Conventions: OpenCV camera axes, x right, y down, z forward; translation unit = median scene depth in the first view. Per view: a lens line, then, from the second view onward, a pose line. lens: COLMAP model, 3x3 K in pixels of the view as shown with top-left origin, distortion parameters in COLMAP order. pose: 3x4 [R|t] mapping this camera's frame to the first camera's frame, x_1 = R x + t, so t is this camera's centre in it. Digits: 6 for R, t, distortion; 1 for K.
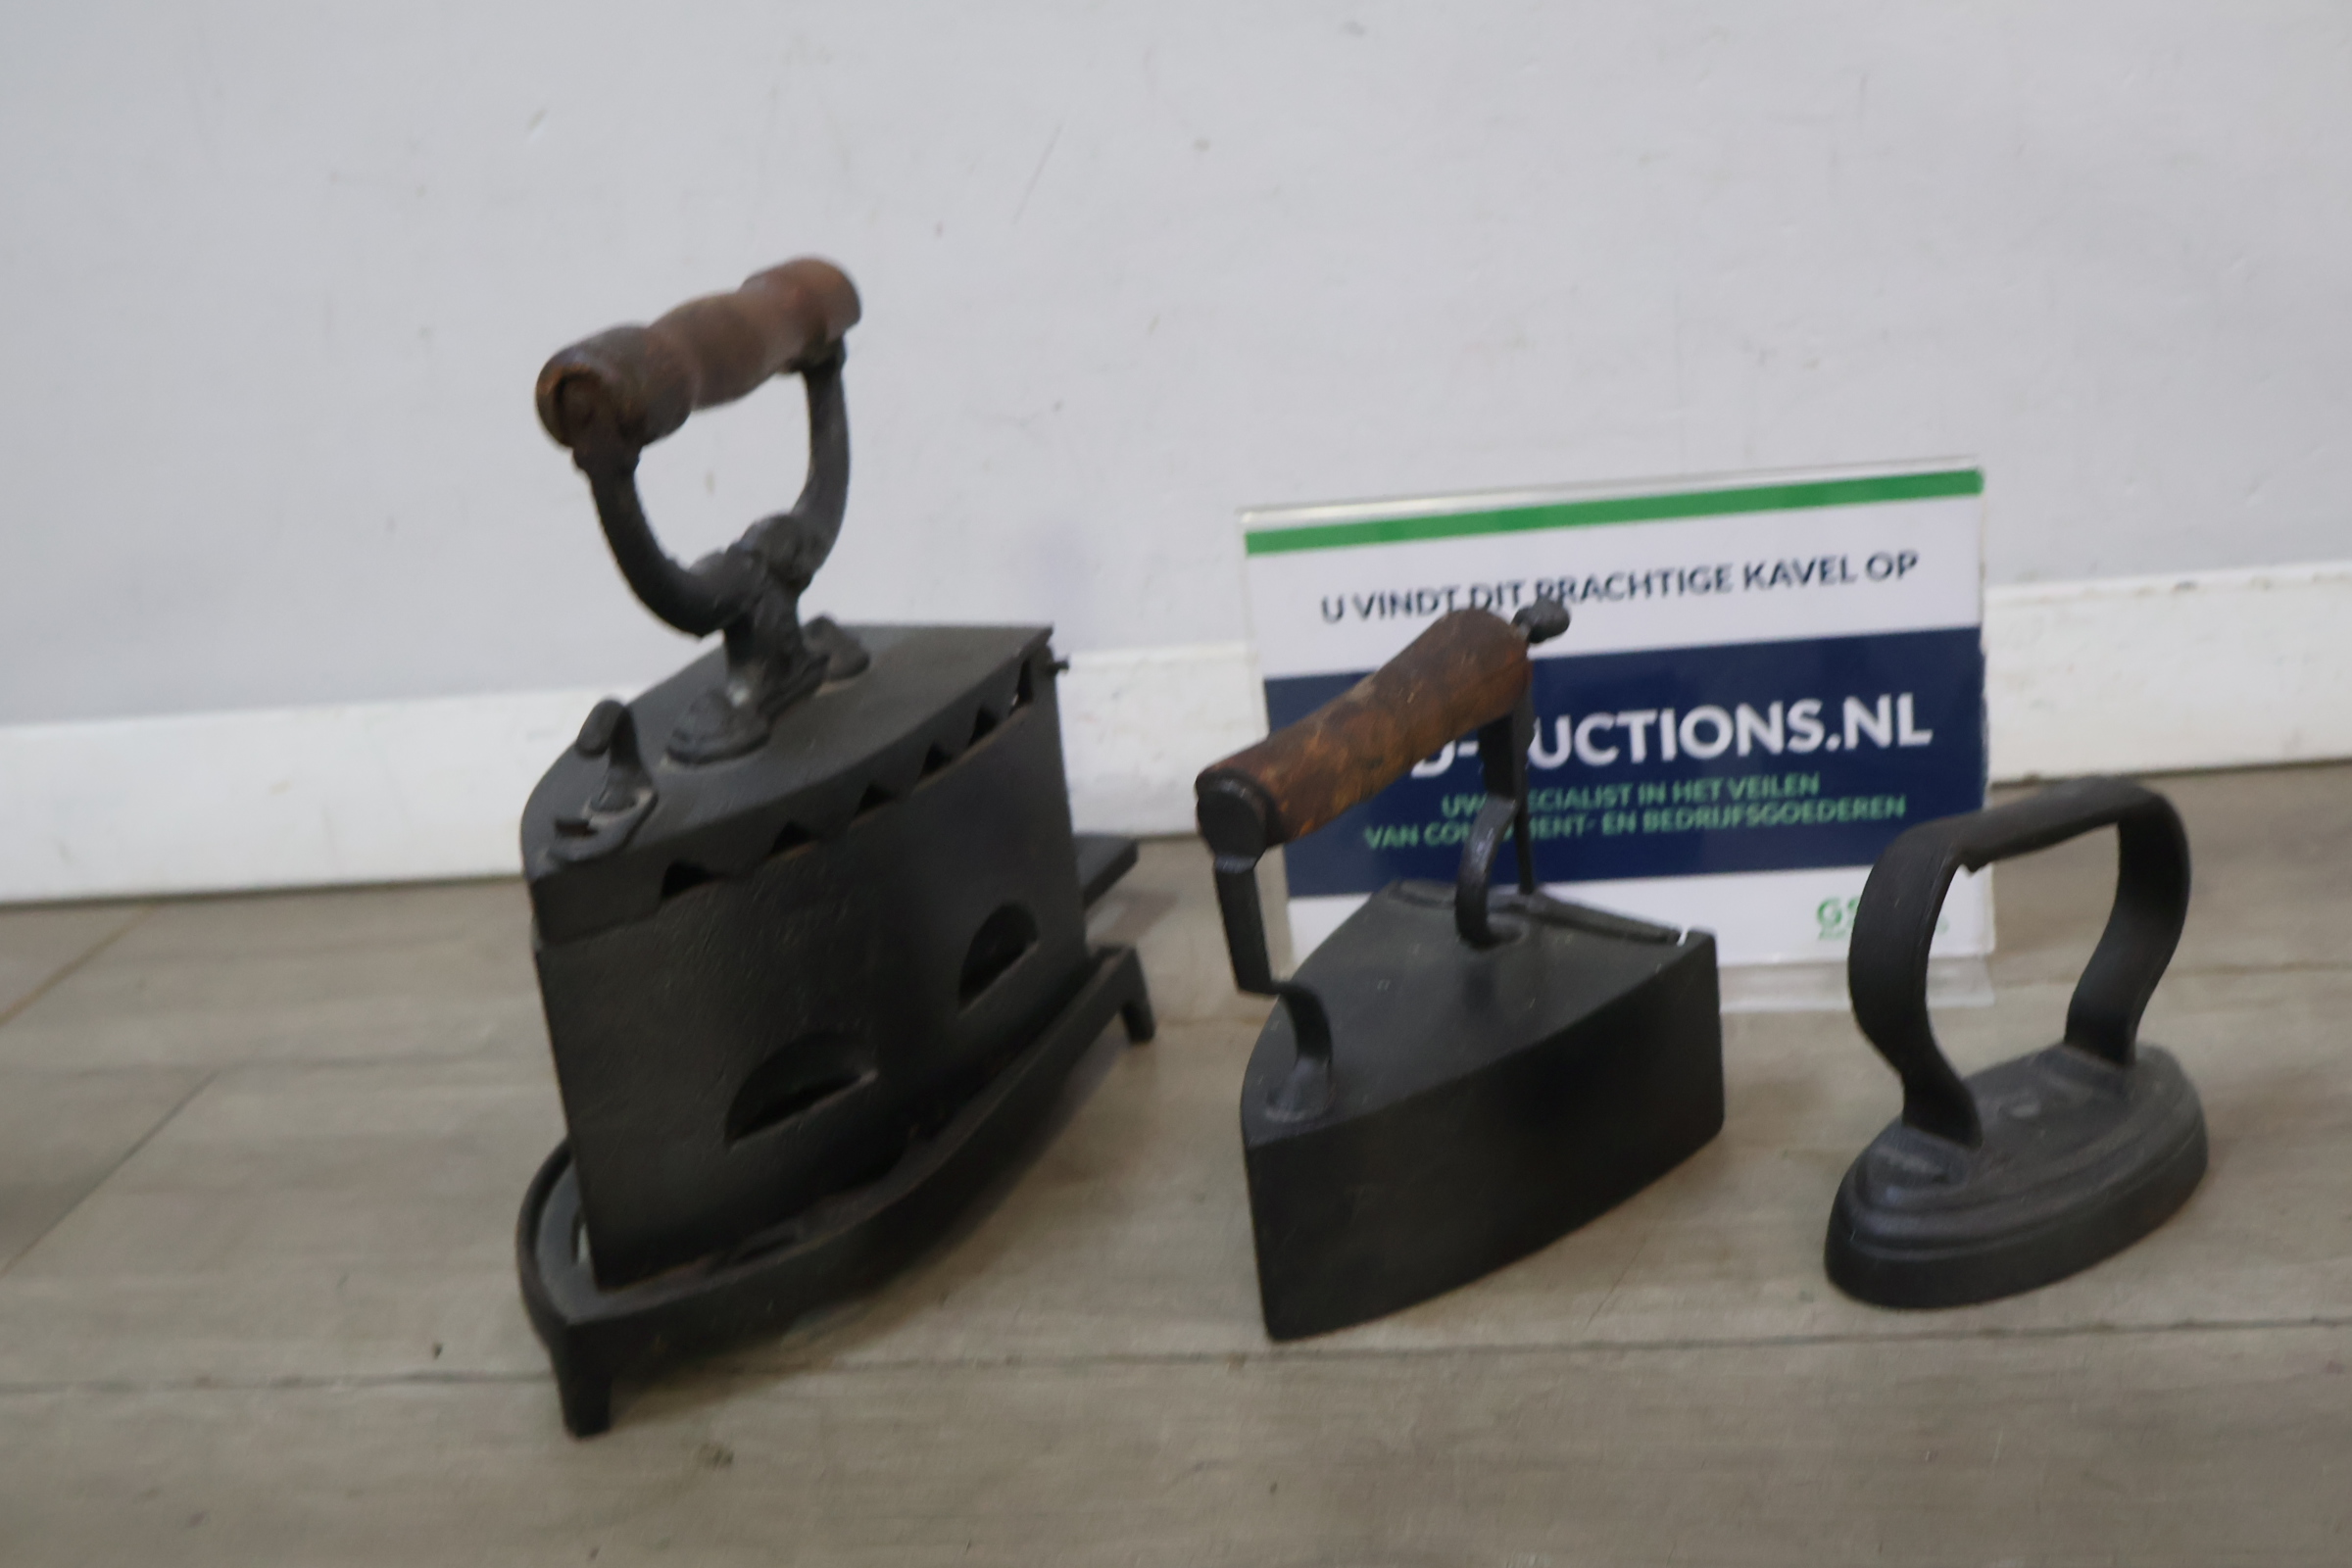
lens RADIAL K [[2587.7, 0, 1165.2], [0, 2587.7, 776.7], [0, 0, 1]] dist [0.011506, -0.001721]
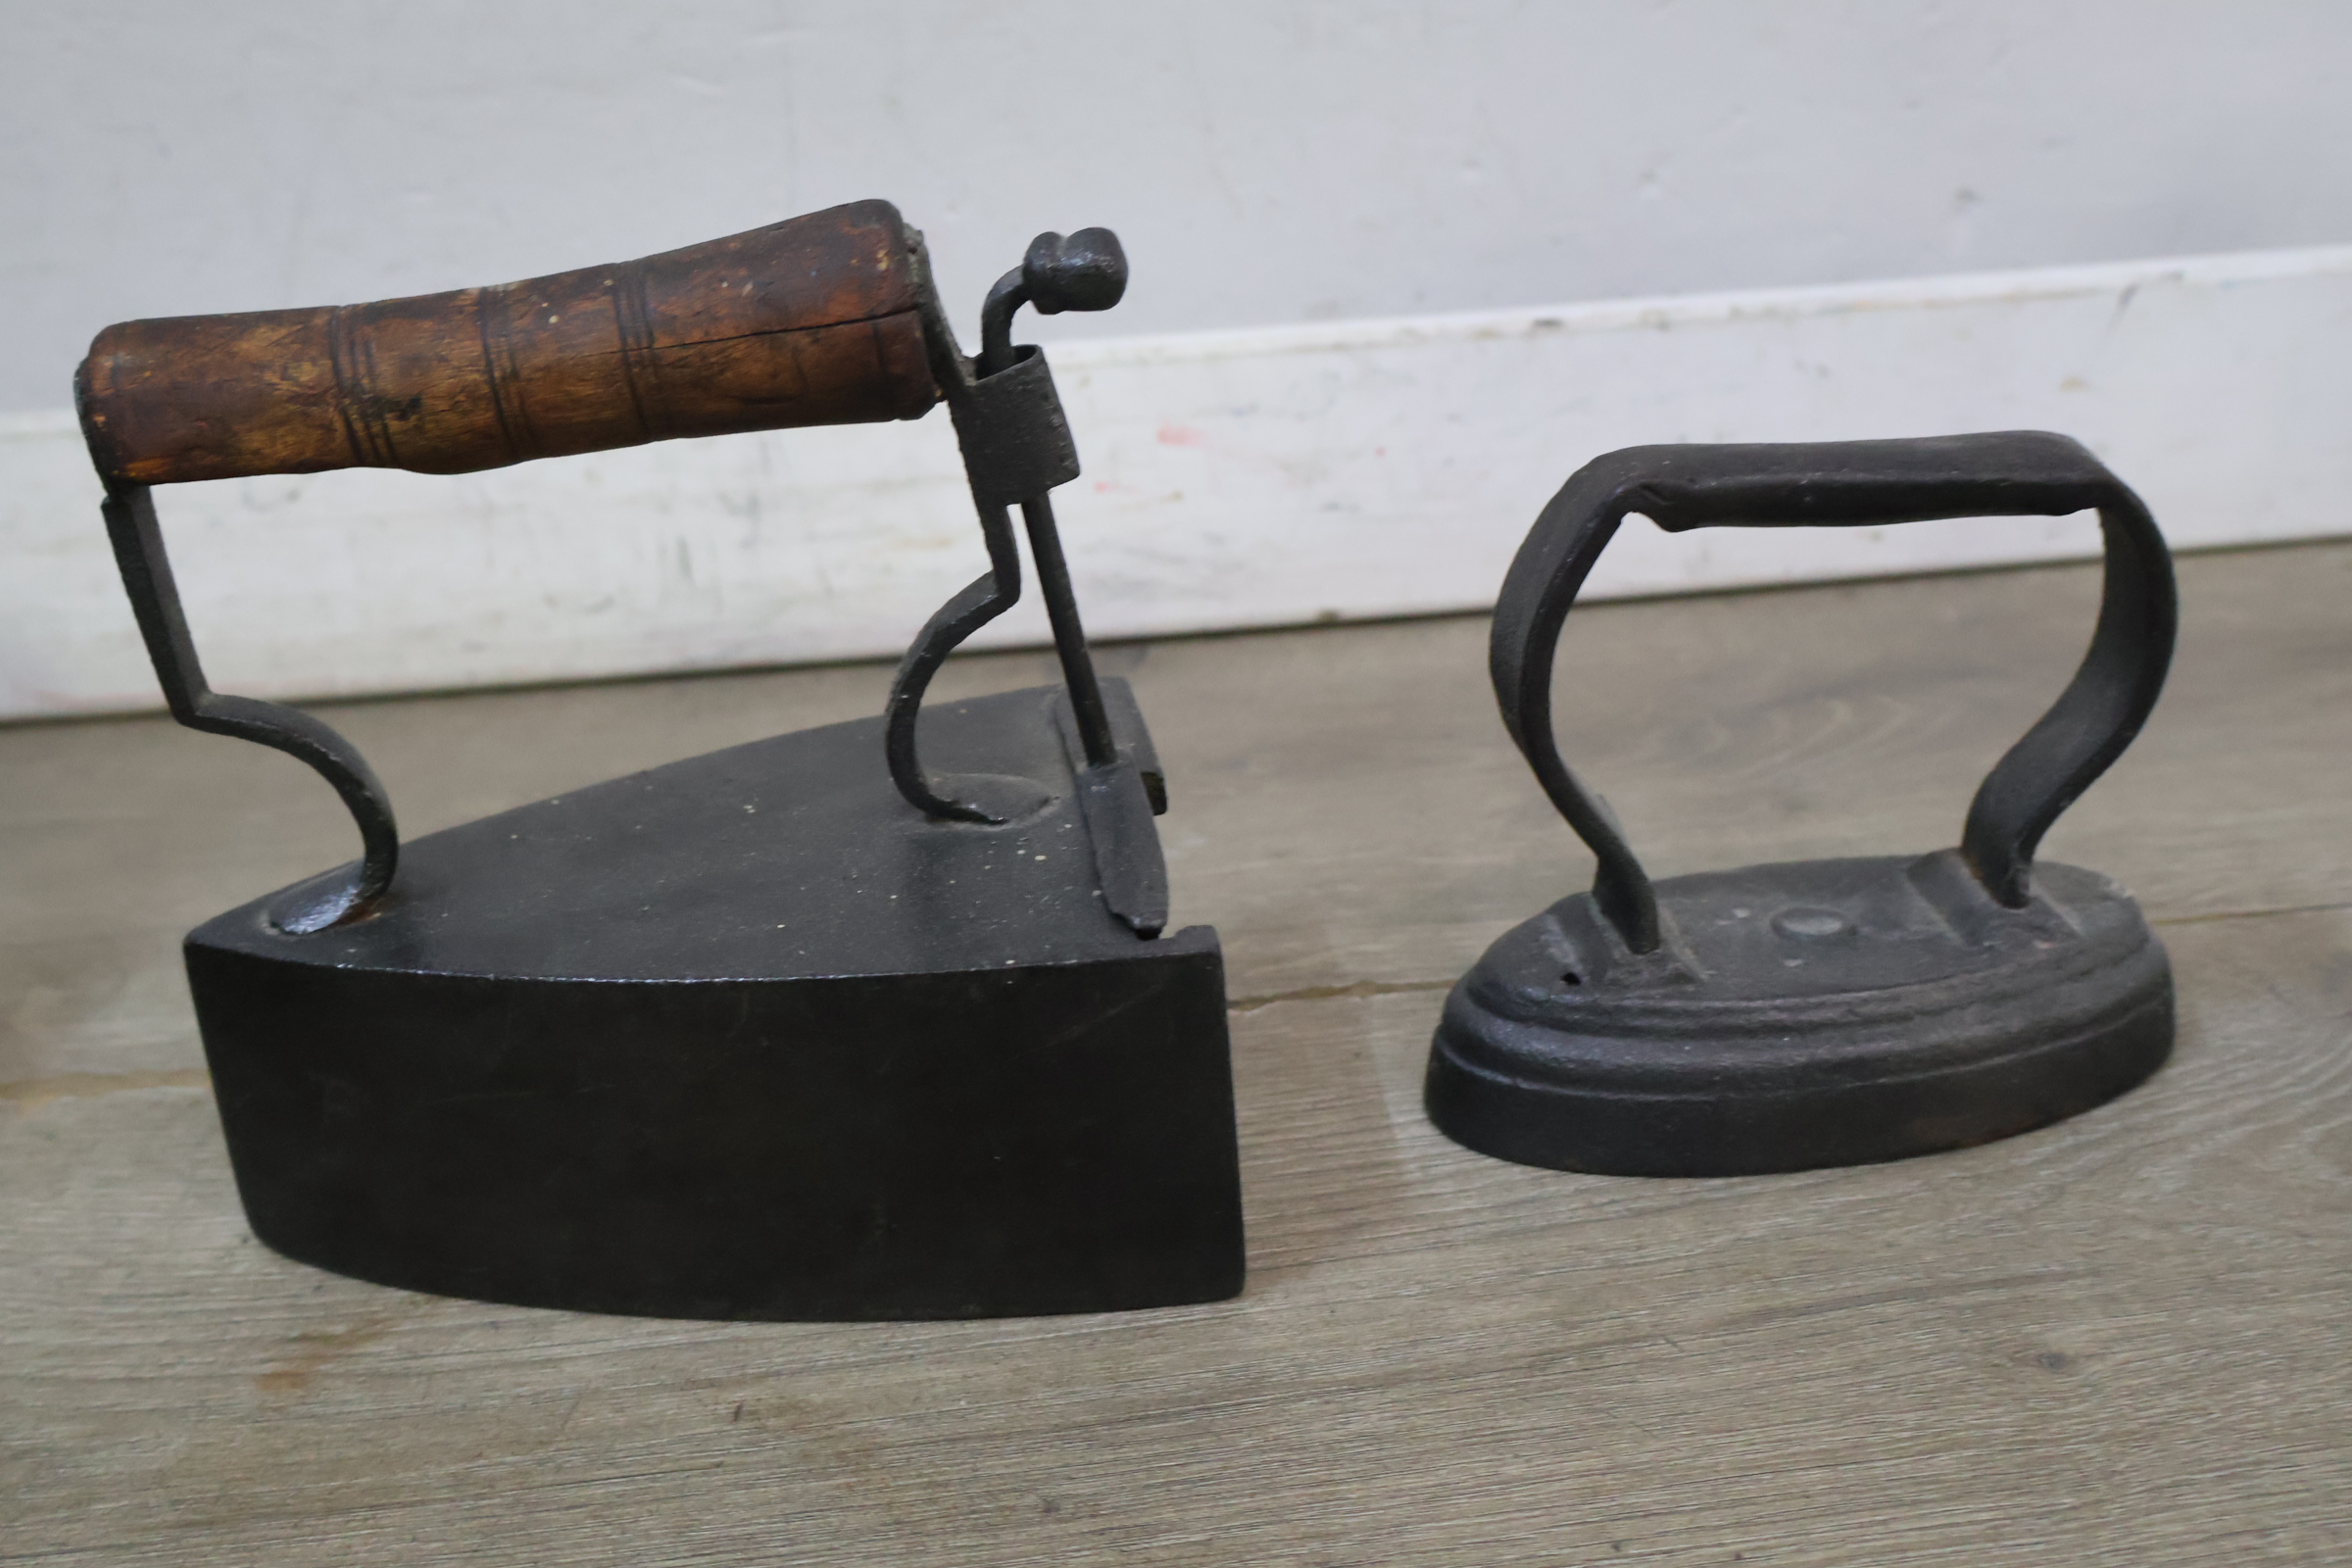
lens RADIAL K [[2584.9, 0, 1163.4], [0, 2584.9, 779.5], [0, 0, 1]] dist [0.008071, 0.007287]
pose [[0.982835, -0.025208, 0.182756, 0.245239], [0.007087, 0.995048, 0.099140, -0.034519], [-0.184351, -0.096143, 0.978147, 0.513468]]
